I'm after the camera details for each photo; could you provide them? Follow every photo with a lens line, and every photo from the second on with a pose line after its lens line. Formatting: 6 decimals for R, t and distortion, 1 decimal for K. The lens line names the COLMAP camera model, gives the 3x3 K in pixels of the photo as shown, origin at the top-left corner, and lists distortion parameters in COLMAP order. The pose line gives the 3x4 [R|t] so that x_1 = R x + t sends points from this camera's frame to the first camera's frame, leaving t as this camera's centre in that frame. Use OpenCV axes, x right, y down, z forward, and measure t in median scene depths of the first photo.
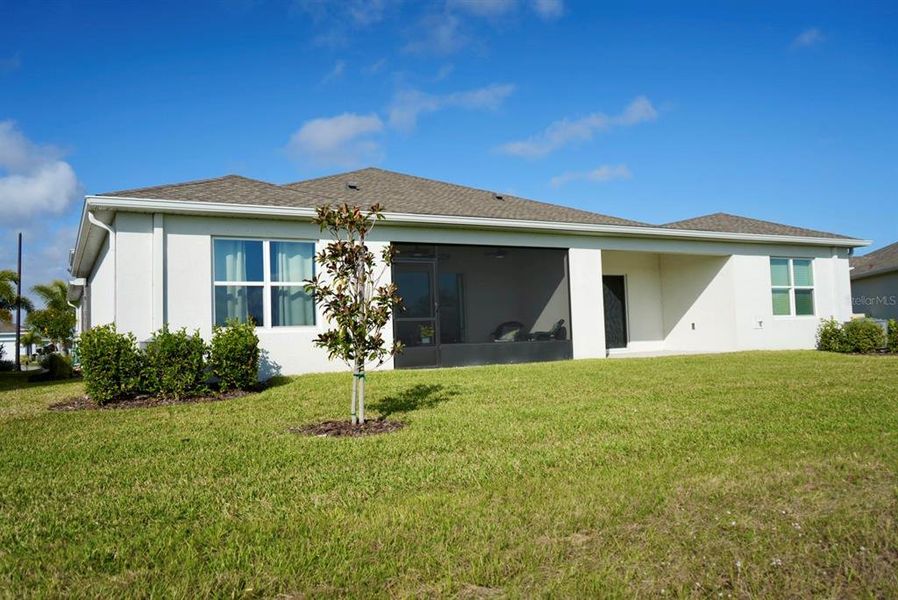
lens RADIAL K [[739.5, 0, 449.0], [0, 739.5, 300.0], [0, 0, 1]] dist [-0.005925, 0.001039]
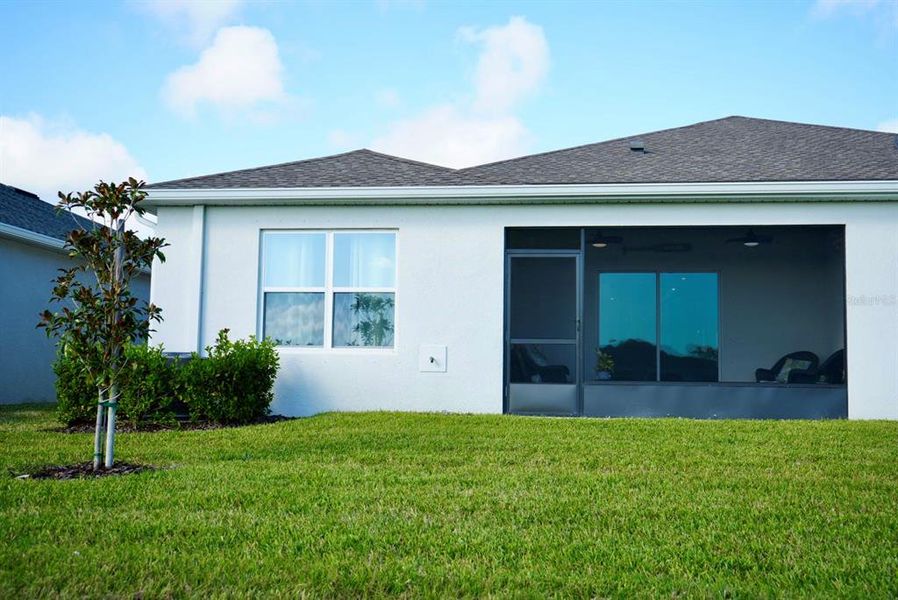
lens RADIAL K [[999.5, 0, 449.0], [0, 999.5, 300.0], [0, 0, 1]] dist [-0.011300, -0.003231]
pose [[0.813623, 0.000425, -0.581393, 0.457000], [-0.008212, 0.999908, -0.010762, -0.000941], [0.581335, 0.013531, 0.813552, 0.238188]]
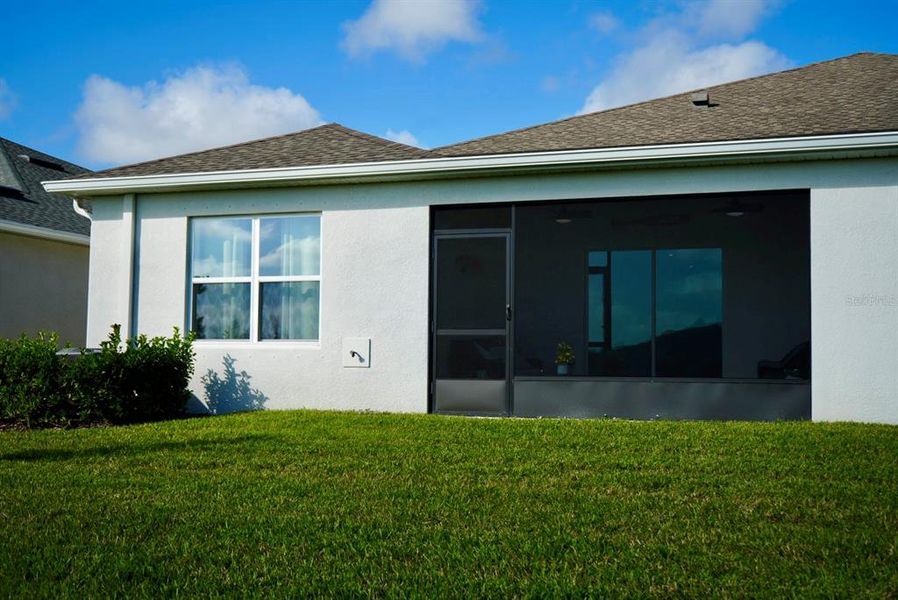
lens RADIAL K [[1161.8, 0, 449.0], [0, 1161.8, 300.0], [0, 0, 1]] dist [-0.022359, -0.020817]
pose [[0.667832, -0.005249, -0.744294, 0.713299], [0.012125, 0.999919, 0.003828, -0.004188], [0.744214, -0.011581, 0.667841, 0.400329]]
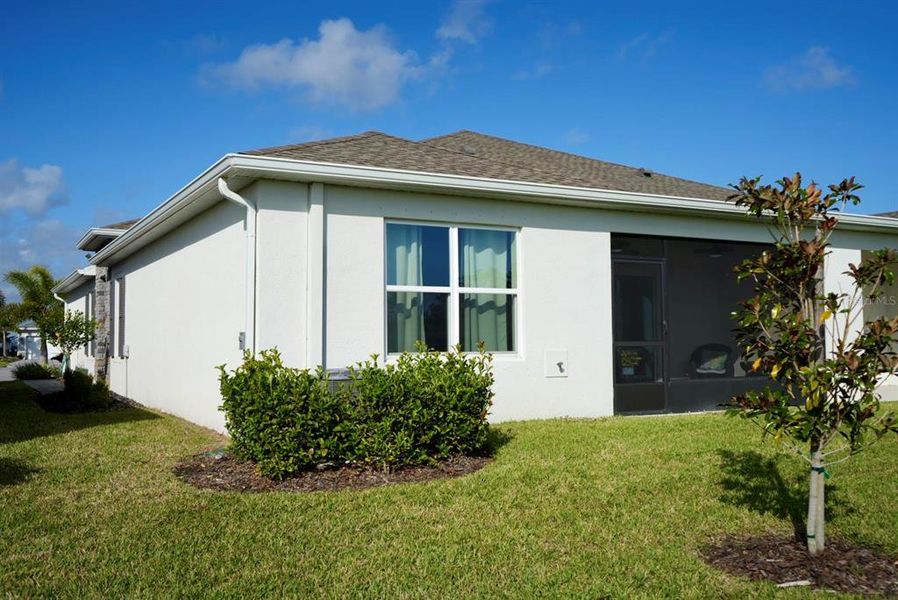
lens RADIAL K [[870.8, 0, 435.4], [0, 870.8, 297.7], [0, 0, 1]] dist [-0.003401, 0.004390]
pose [[0.999658, 0.026021, -0.002498, -0.264261], [-0.026013, 0.999656, 0.003247, -0.017095], [0.002582, -0.003181, 0.999992, 0.194206]]
